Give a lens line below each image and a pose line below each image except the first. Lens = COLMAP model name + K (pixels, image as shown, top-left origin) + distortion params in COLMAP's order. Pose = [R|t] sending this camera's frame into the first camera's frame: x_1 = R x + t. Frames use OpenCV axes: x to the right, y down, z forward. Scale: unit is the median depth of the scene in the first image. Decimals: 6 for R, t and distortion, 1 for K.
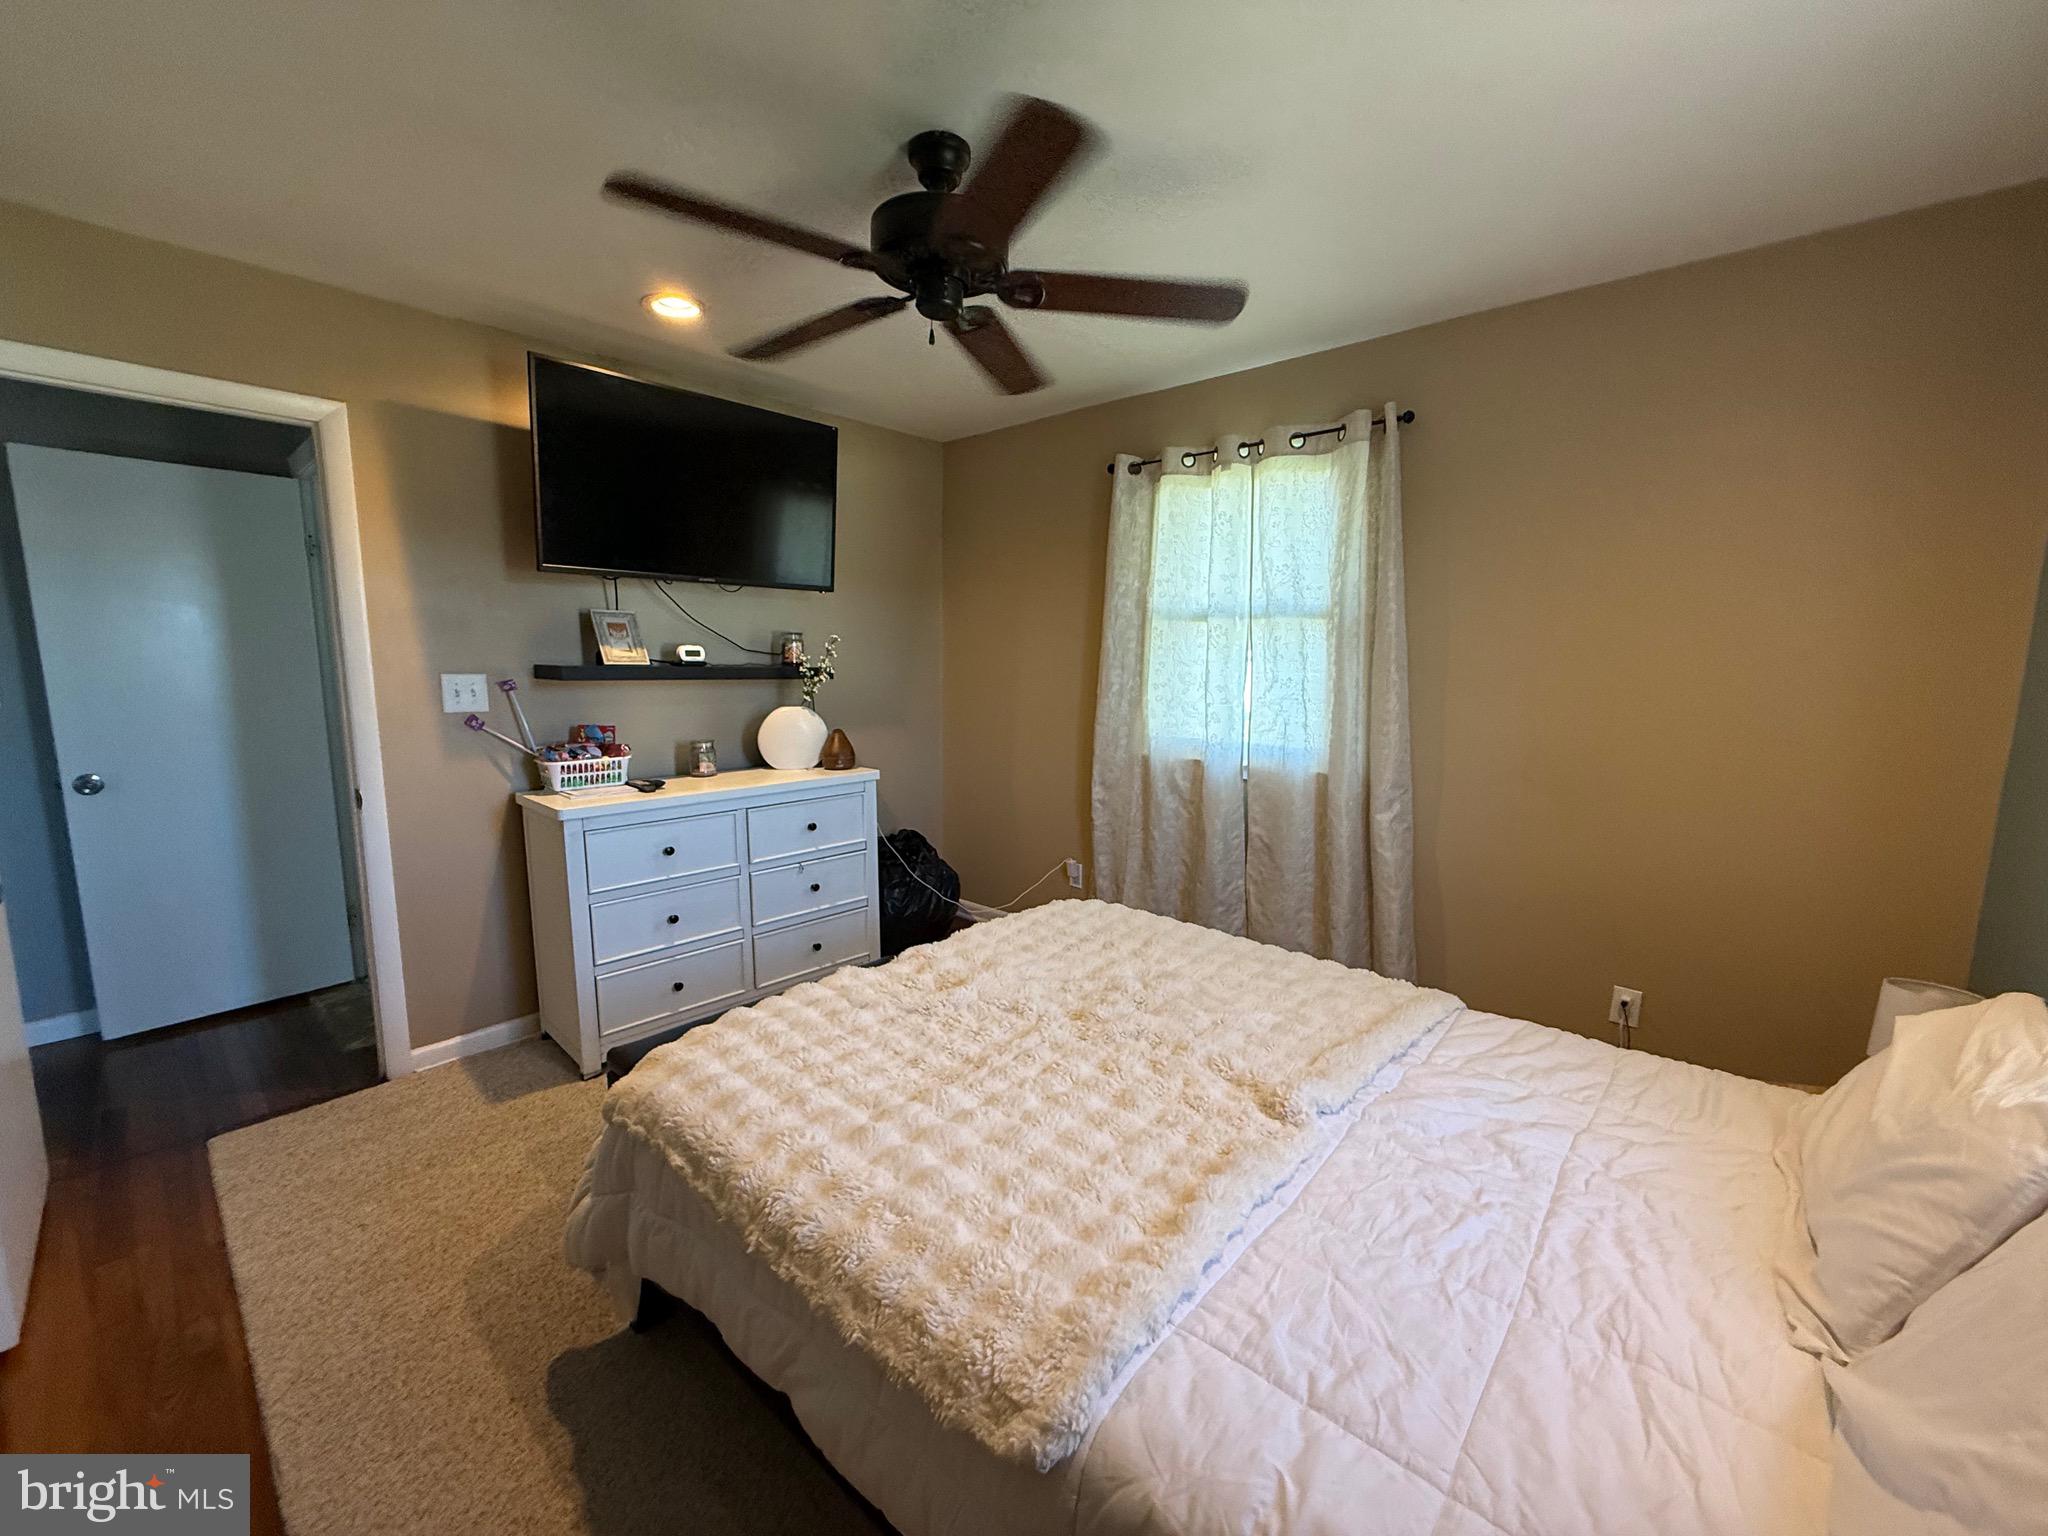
lens RADIAL K [[816.8, 0, 1023.3], [0, 816.8, 767.1], [0, 0, 1]] dist [0.000108, 0.000105]
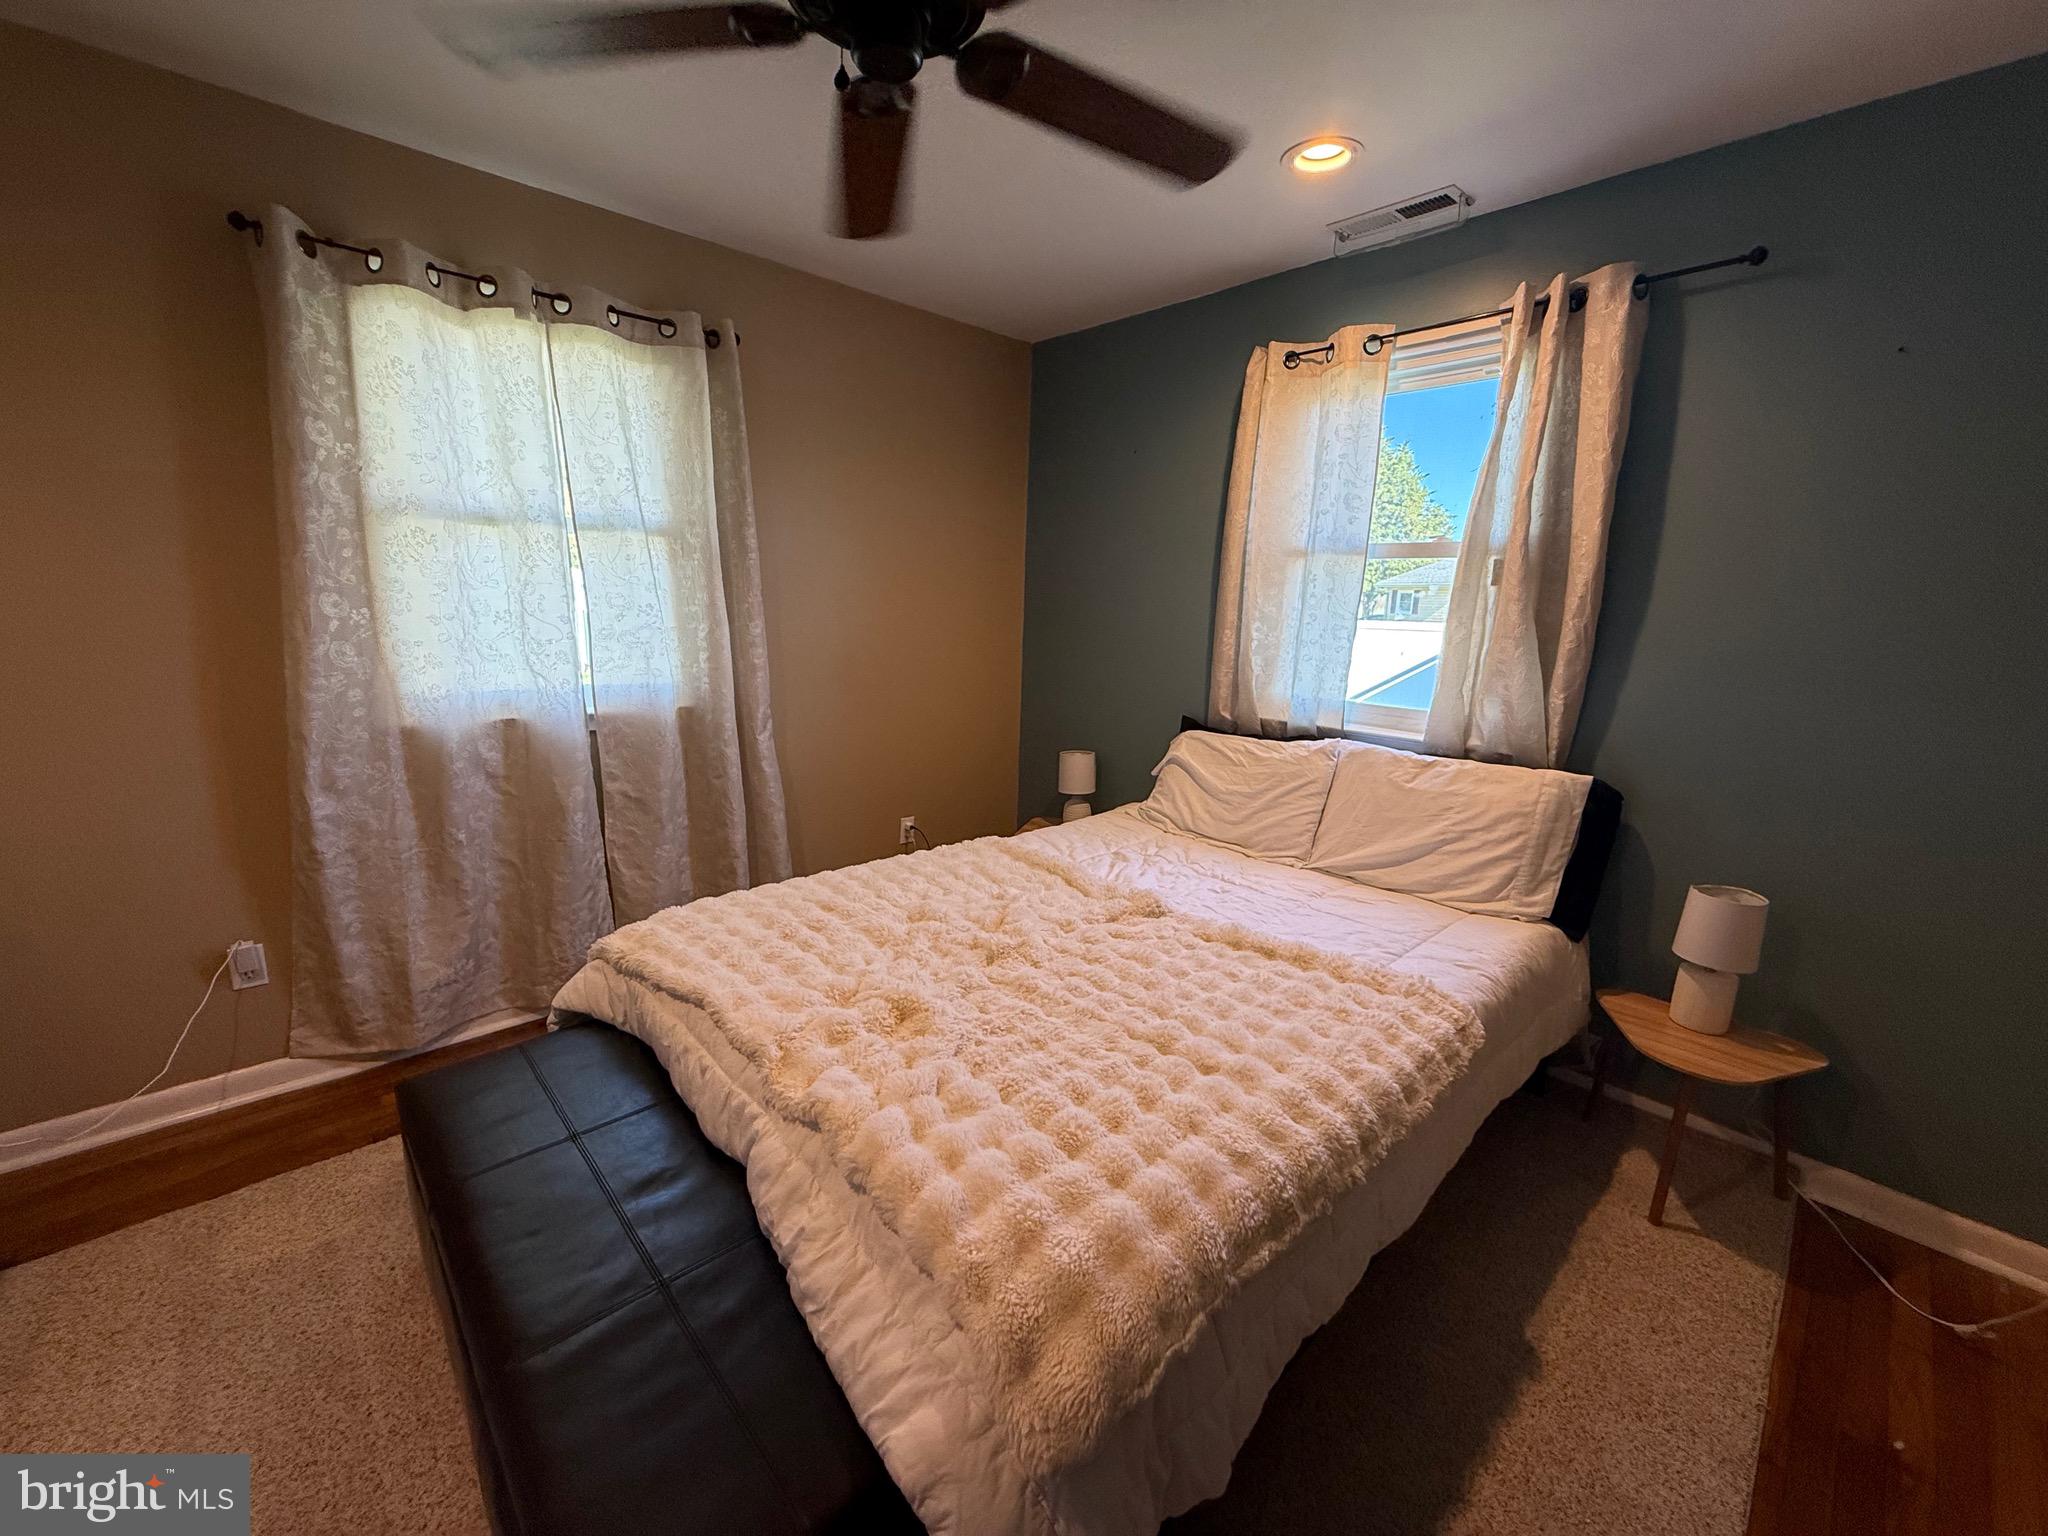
lens RADIAL K [[816.8, 0, 1021.5], [0, 816.8, 765.5], [0, 0, 1]] dist [0.000108, 0.000105]
pose [[0.091313, -0.212363, 0.972915, -0.475364], [0.108787, 0.973277, 0.202232, -0.067390], [-0.989862, 0.087374, 0.111975, 0.473555]]
